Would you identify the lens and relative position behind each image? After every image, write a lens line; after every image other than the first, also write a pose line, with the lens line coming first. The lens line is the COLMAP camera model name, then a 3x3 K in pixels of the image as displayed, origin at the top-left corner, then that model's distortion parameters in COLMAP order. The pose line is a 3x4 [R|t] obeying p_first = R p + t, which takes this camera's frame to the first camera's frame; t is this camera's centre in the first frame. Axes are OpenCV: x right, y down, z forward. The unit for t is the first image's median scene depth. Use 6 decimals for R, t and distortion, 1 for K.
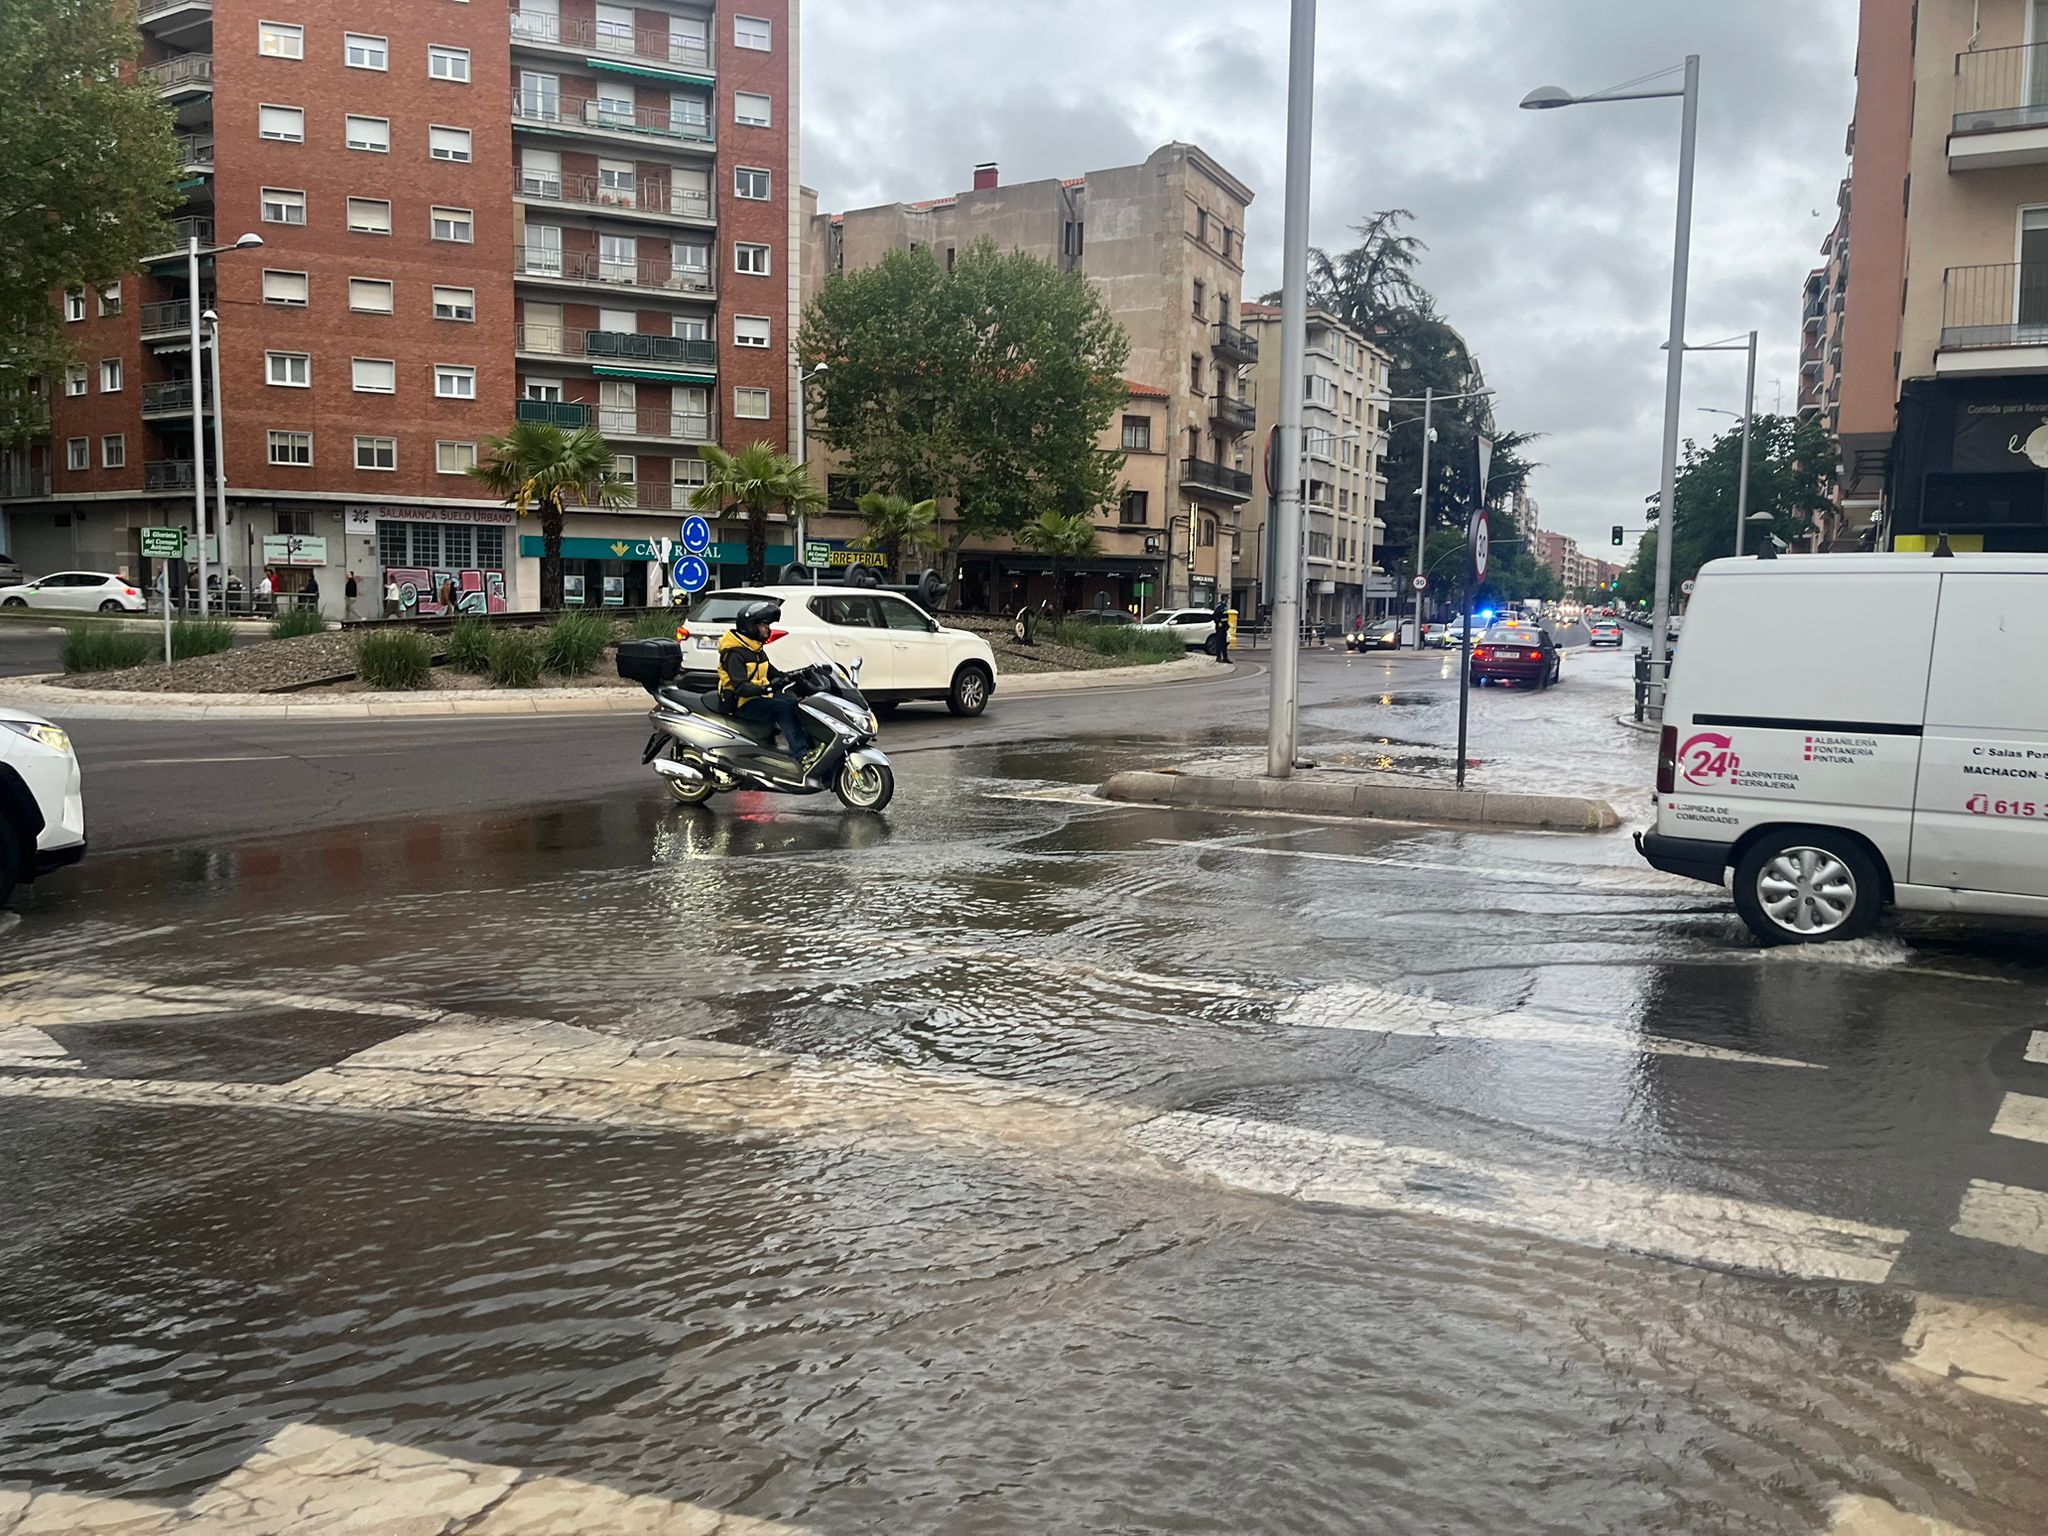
lens RADIAL K [[1550.9, 0, 1036.1], [0, 1550.9, 753.9], [0, 0, 1]] dist [0.074395, -0.093640]
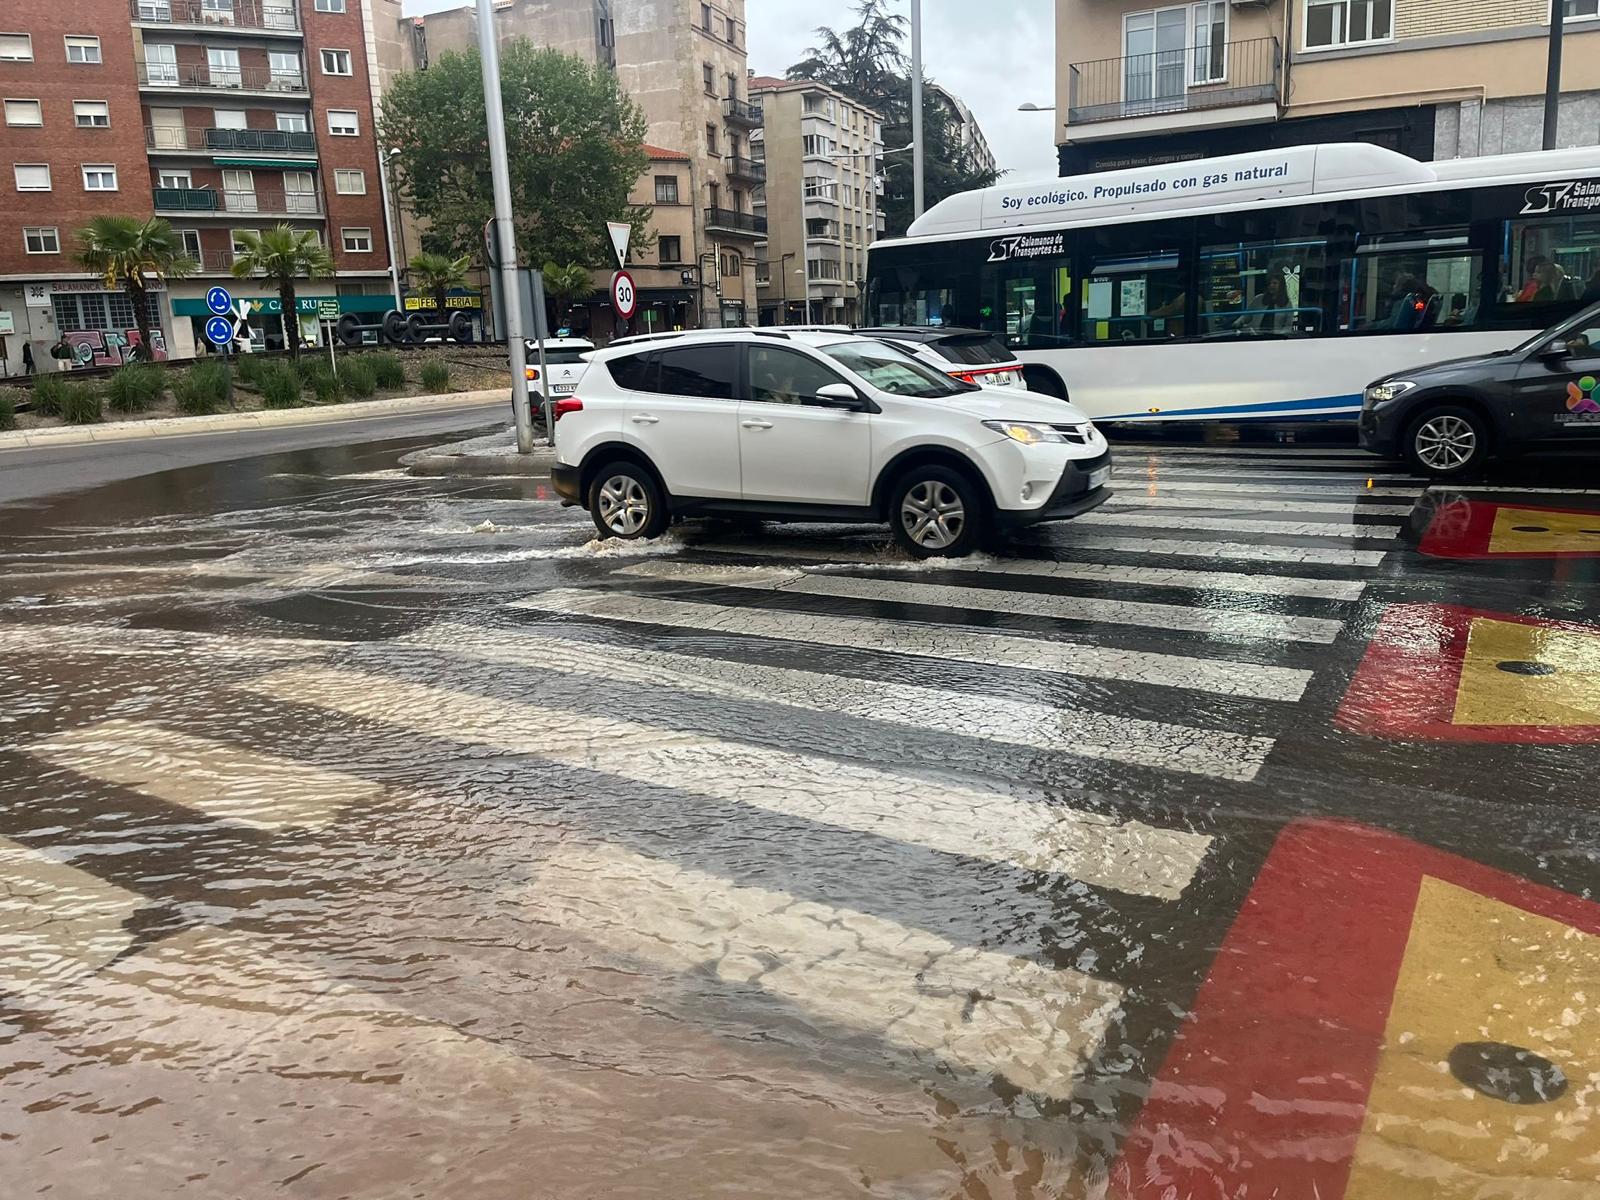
lens RADIAL K [[1211.7, 0, 783.0], [0, 1211.7, 583.4], [0, 0, 1]] dist [0.074395, -0.093640]
pose [[0.994223, -0.076965, 0.074819, 0.067836], [0.067801, 0.990680, 0.118135, 0.003889], [-0.083214, -0.112379, 0.990175, -0.048515]]
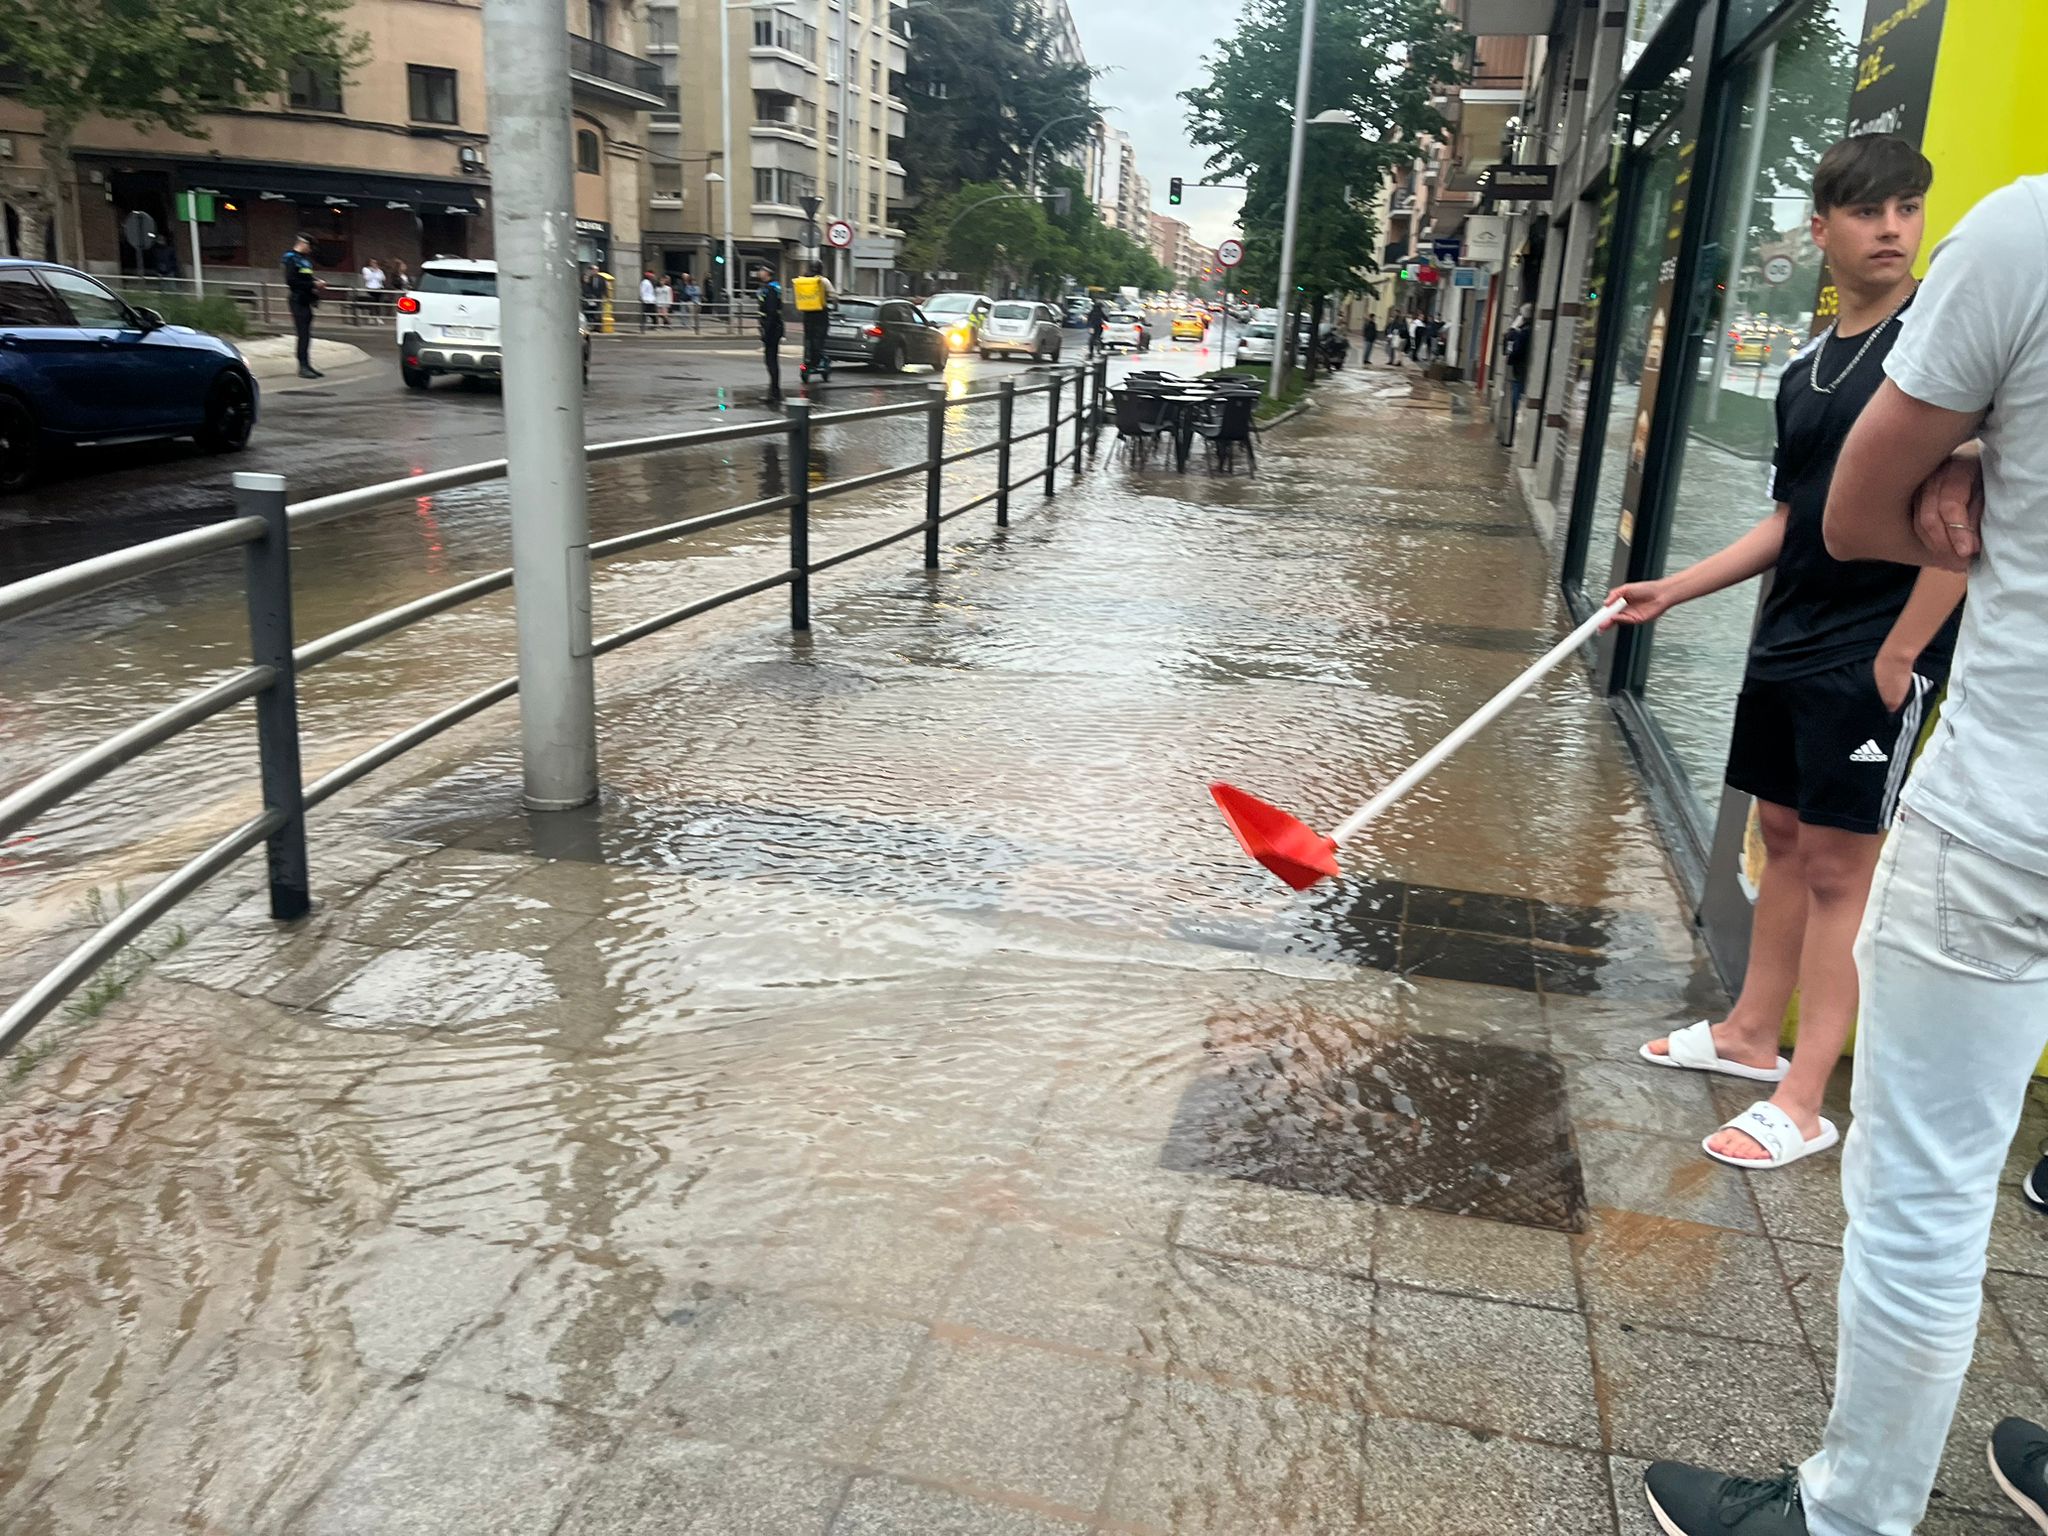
lens RADIAL K [[1548.7, 0, 1028.9], [0, 1548.7, 788.1], [0, 0, 1]] dist [0.051254, -0.058623]
pose [[0.973701, -0.041236, 0.224069, 0.164929], [-0.007740, 0.976930, 0.213420, -0.026047], [-0.227700, -0.209541, 0.950918, 0.329749]]
